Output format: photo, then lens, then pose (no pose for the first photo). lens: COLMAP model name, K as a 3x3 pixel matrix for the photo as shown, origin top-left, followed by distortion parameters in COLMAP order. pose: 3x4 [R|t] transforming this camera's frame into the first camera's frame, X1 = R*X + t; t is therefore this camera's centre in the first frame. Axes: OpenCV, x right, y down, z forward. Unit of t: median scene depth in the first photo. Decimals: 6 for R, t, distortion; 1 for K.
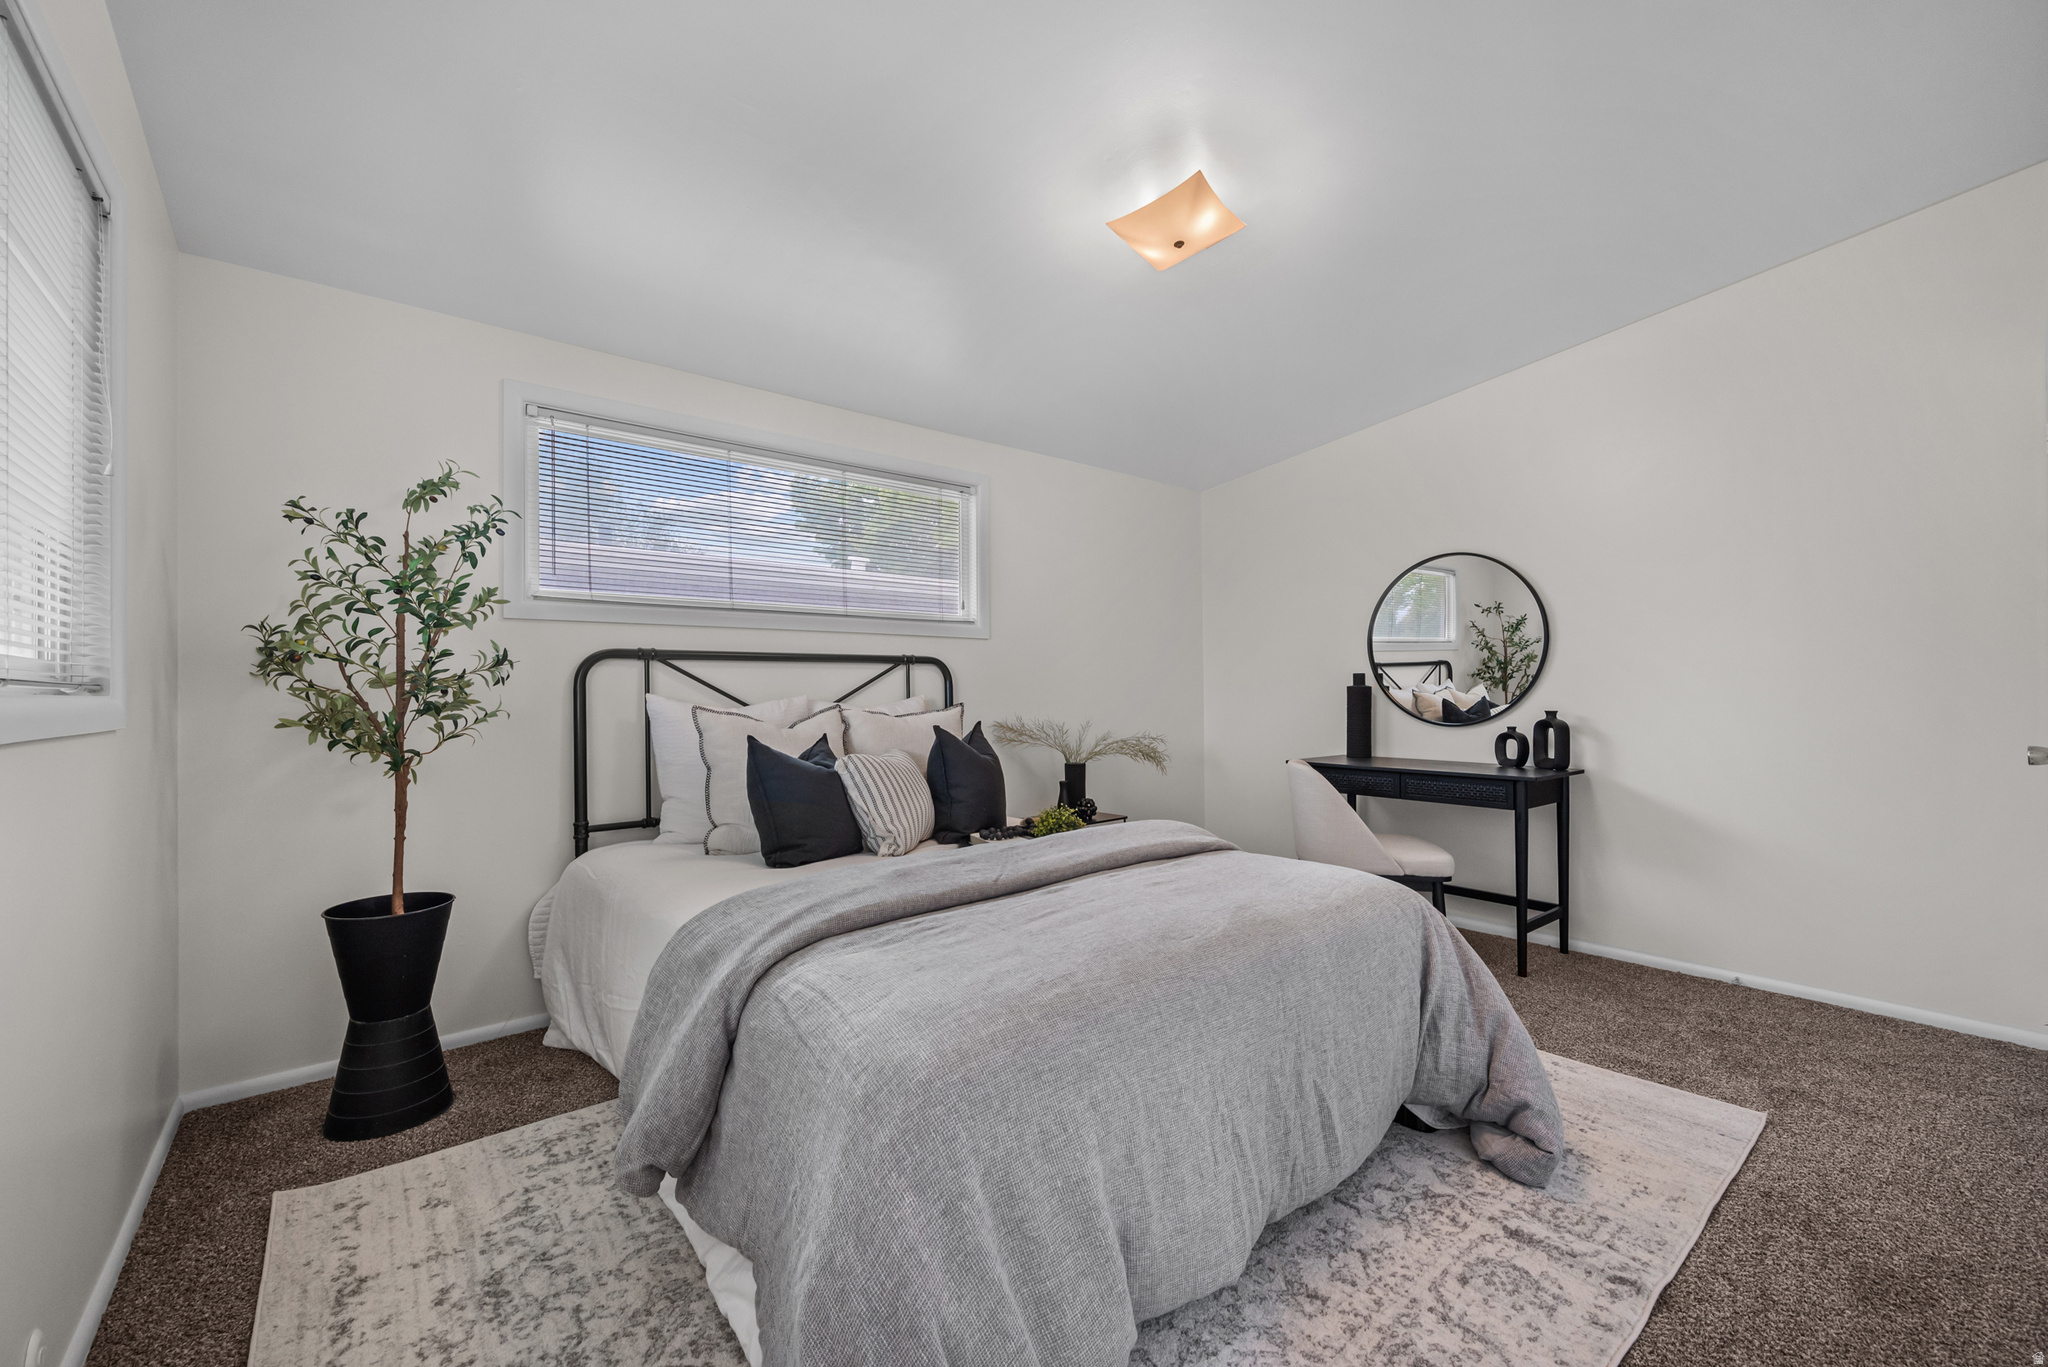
lens RADIAL K [[825.7, 0, 1024.0], [0, 825.7, 683.5], [0, 0, 1]] dist [-0.000399, -0.000062]
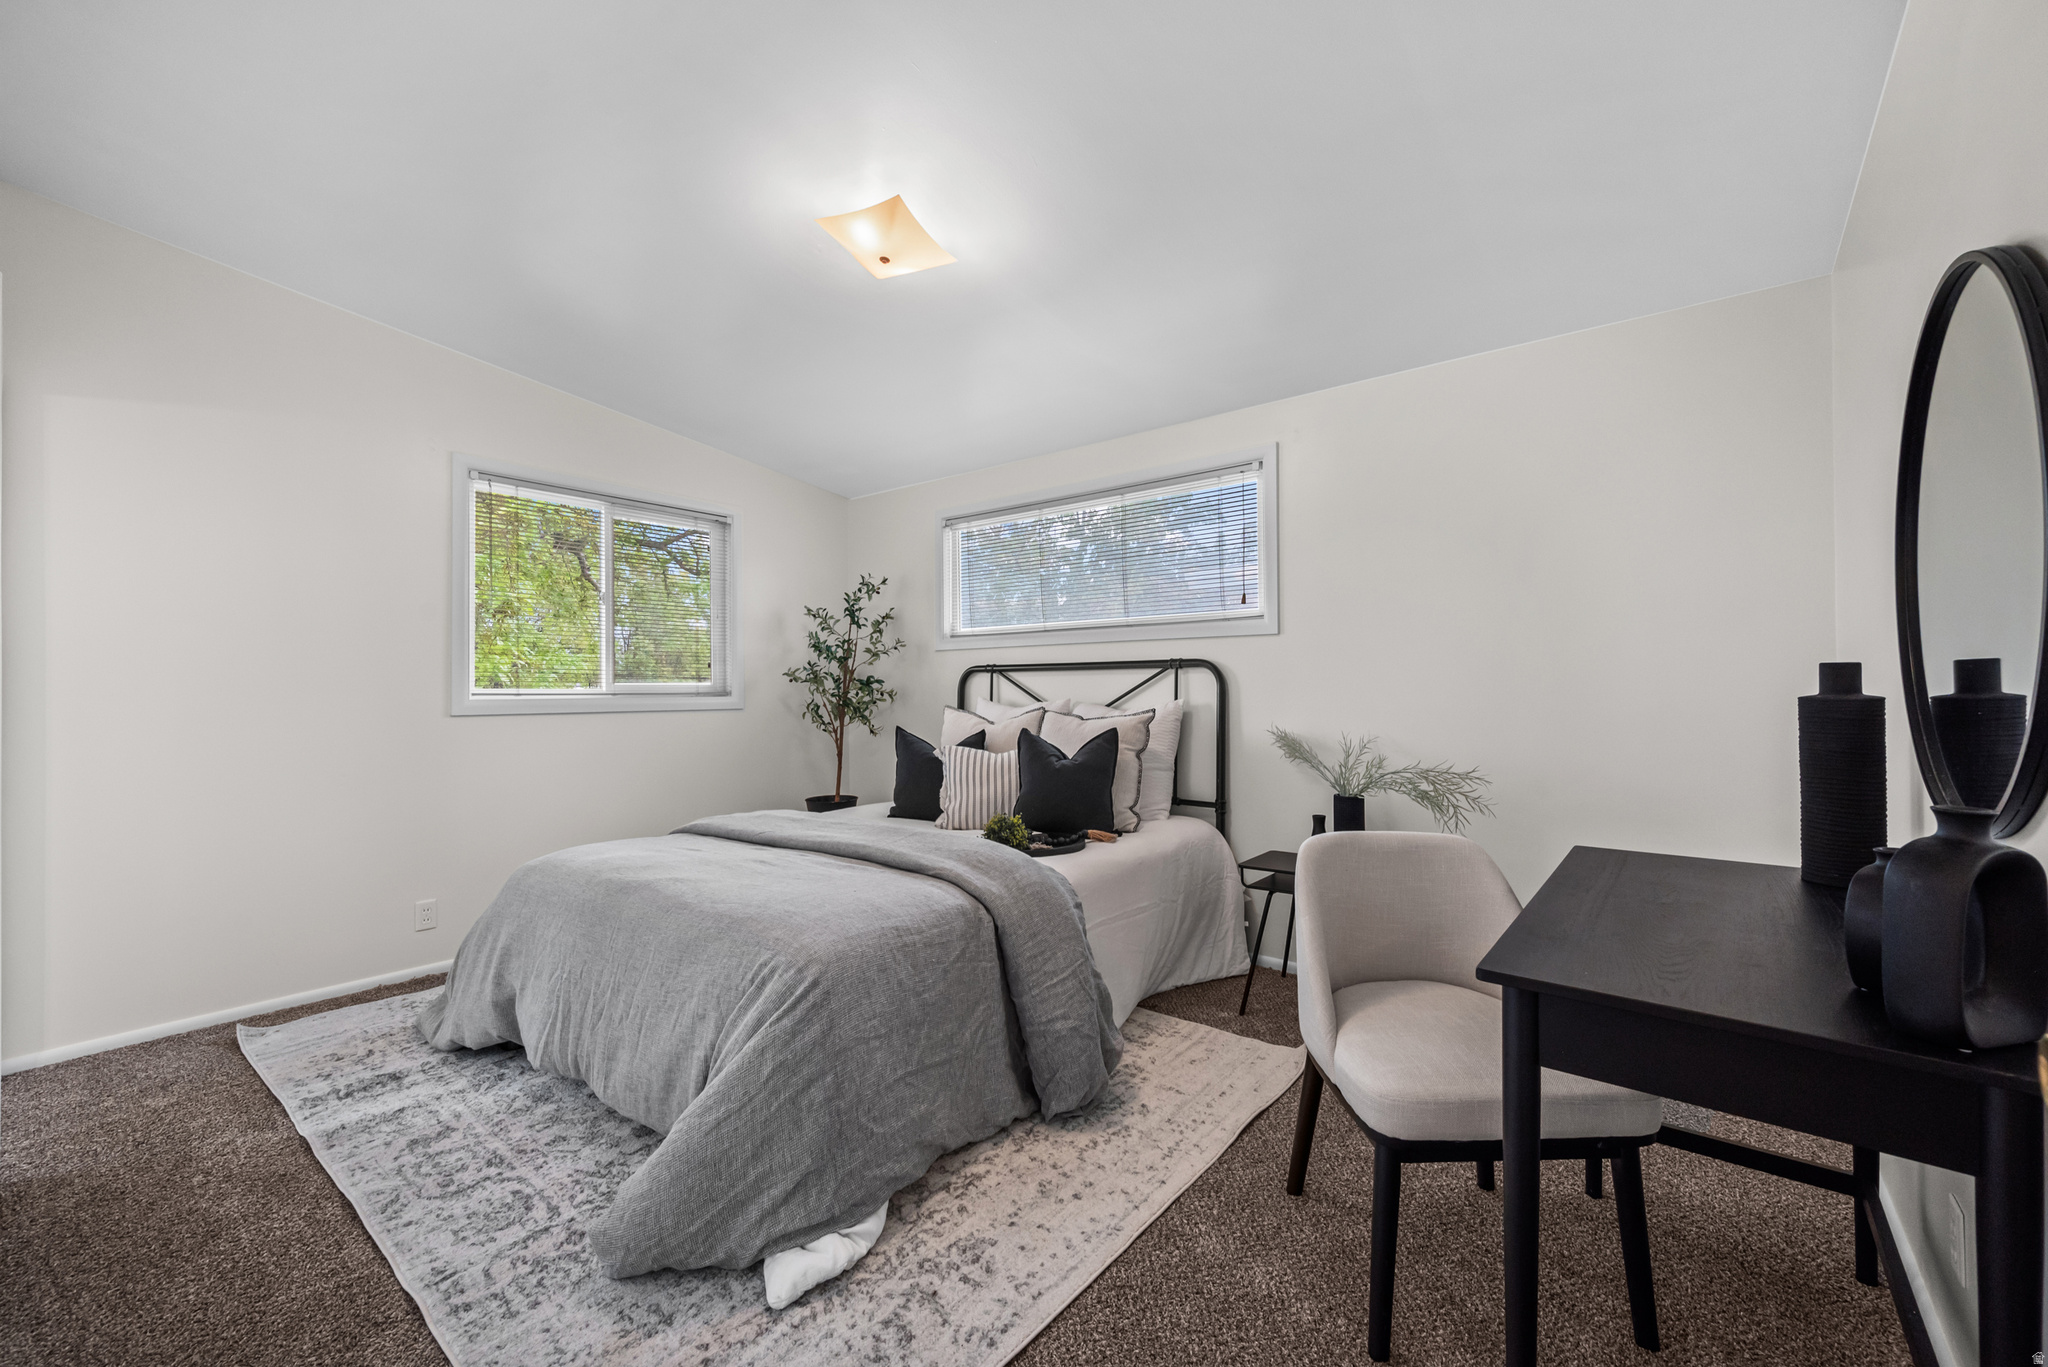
lens RADIAL K [[825.7, 0, 1024.0], [0, 825.7, 683.5], [0, 0, 1]] dist [-0.000399, -0.000062]
pose [[0.193695, -0.001764, -0.981060, 0.807021], [0.010496, 0.999945, 0.000274, -0.007604], [0.981006, -0.010350, 0.193703, 0.650465]]
